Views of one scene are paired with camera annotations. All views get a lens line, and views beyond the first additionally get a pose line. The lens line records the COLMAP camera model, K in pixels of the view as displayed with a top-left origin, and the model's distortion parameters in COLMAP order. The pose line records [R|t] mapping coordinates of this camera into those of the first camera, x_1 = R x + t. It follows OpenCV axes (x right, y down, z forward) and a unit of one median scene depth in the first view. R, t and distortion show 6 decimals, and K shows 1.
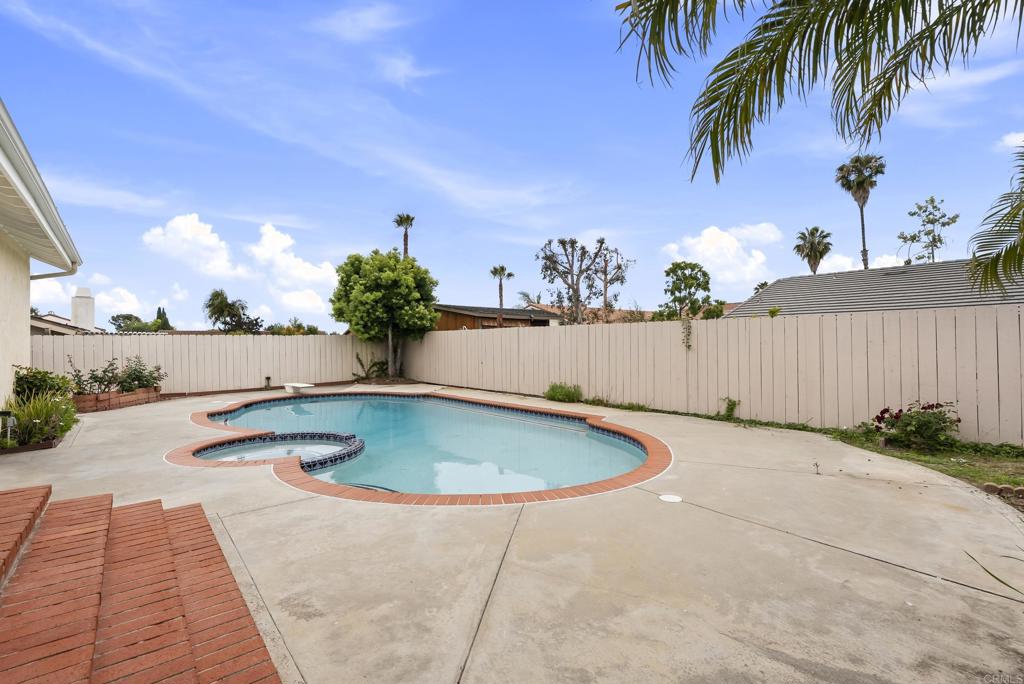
lens RADIAL K [[464.4, 0, 508.1], [0, 464.4, 341.7], [0, 0, 1]] dist [0.002185, 0.000458]
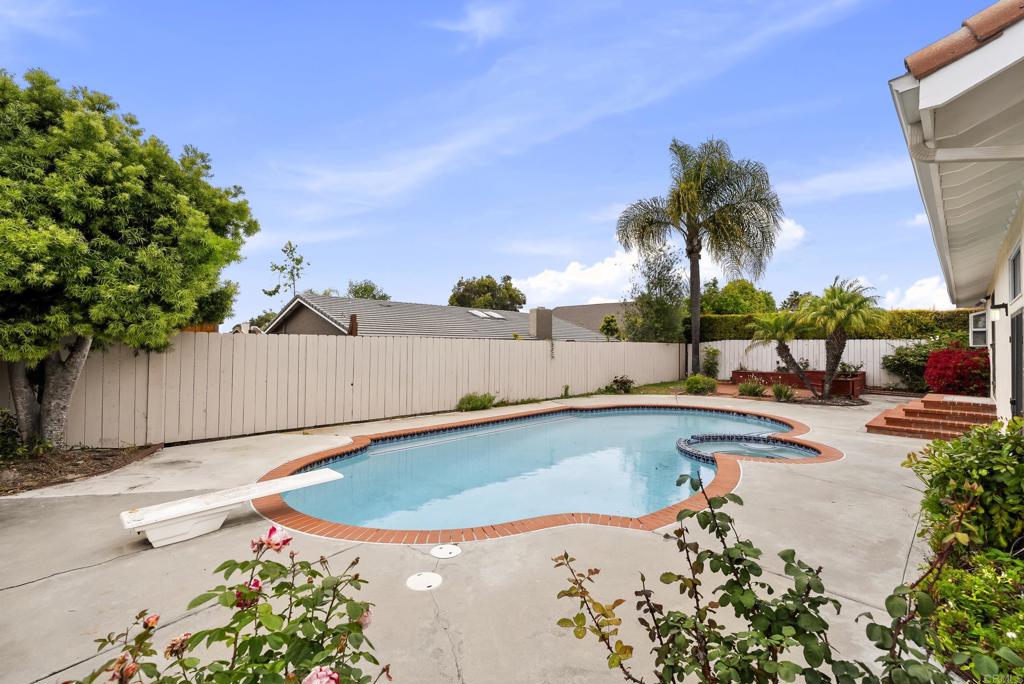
lens RADIAL K [[464.4, 0, 508.1], [0, 464.4, 341.7], [0, 0, 1]] dist [0.002185, 0.000458]
pose [[-0.092626, 0.020541, 0.995489, -0.672709], [-0.006417, 0.999754, -0.021226, -0.004899], [-0.995680, -0.008354, -0.092471, 0.711791]]
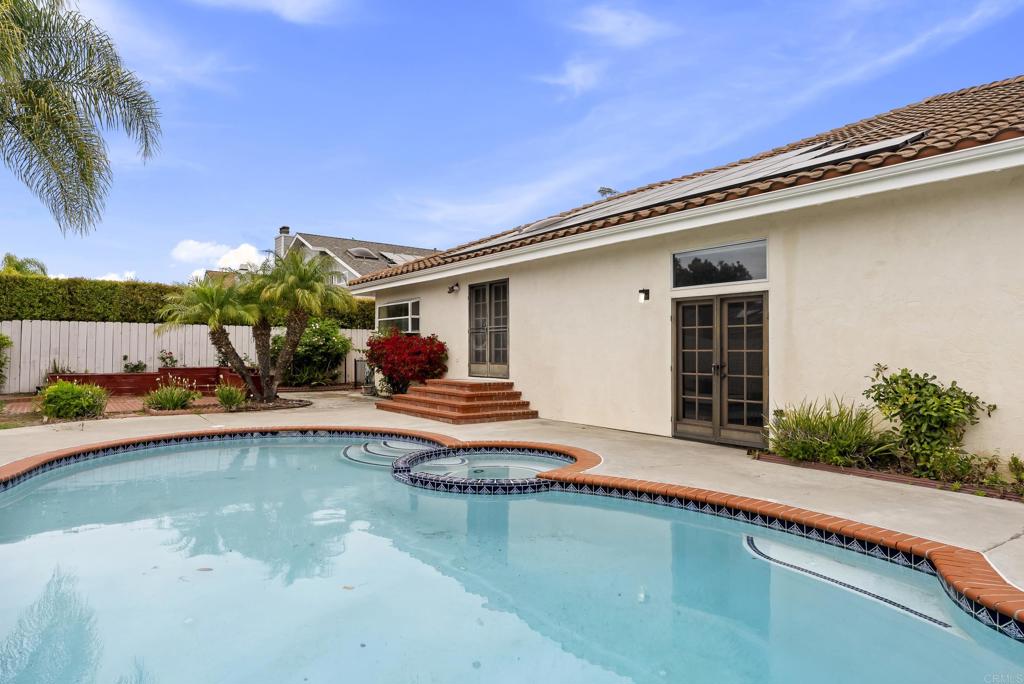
lens RADIAL K [[590.4, 0, 512.0], [0, 590.4, 342.0], [0, 0, 1]] dist [-0.001269, 0.000043]
pose [[-0.999011, 0.008796, 0.043594, -0.240759], [0.008175, 0.999863, -0.014404, 0.011327], [-0.043715, -0.014034, -0.998945, 0.856392]]
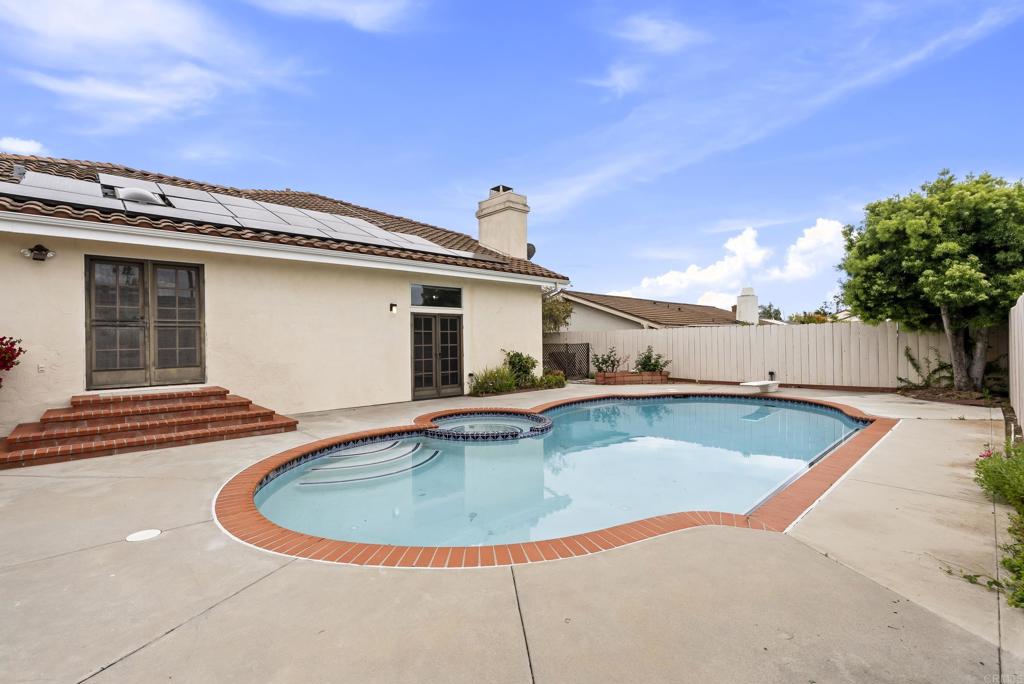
lens RADIAL K [[461.4, 0, 512.0], [0, 461.4, 342.0], [0, 0, 1]] dist [-0.004126, 0.000539]
pose [[0.066383, 0.011281, -0.997730, 0.304499], [0.012451, 0.999849, 0.012134, 0.001223], [0.997717, -0.013228, 0.066232, 0.411207]]
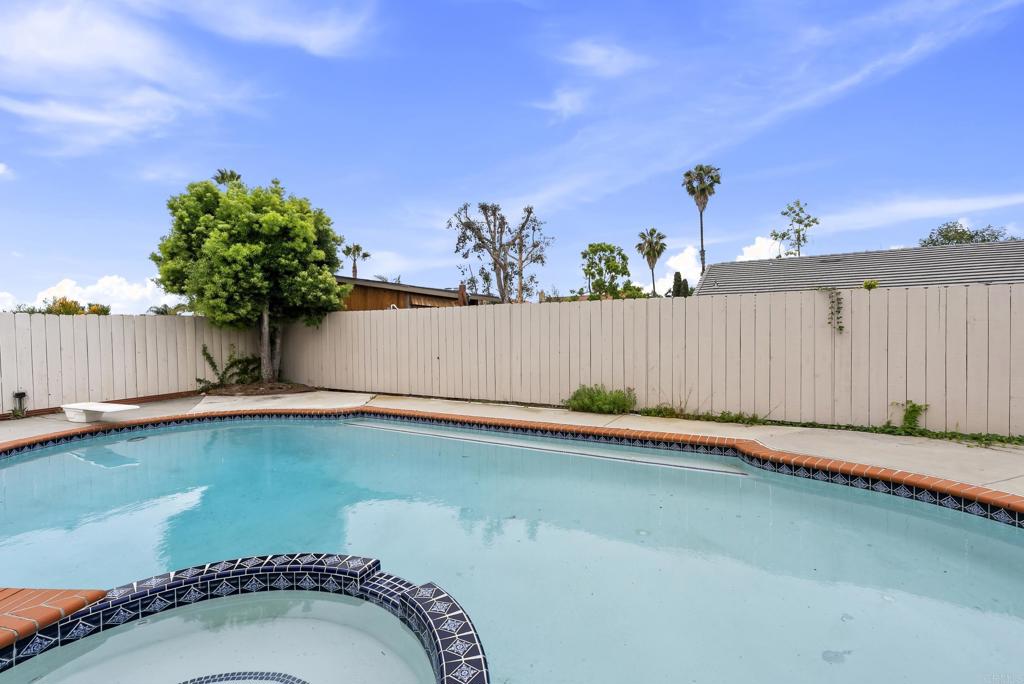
lens RADIAL K [[461.4, 0, 512.0], [0, 461.4, 342.0], [0, 0, 1]] dist [-0.004126, 0.000539]
pose [[0.933489, -0.008758, 0.358500, -0.168332], [0.002128, 0.999819, 0.018886, 0.008771], [-0.358601, -0.016867, 0.933339, 0.290711]]
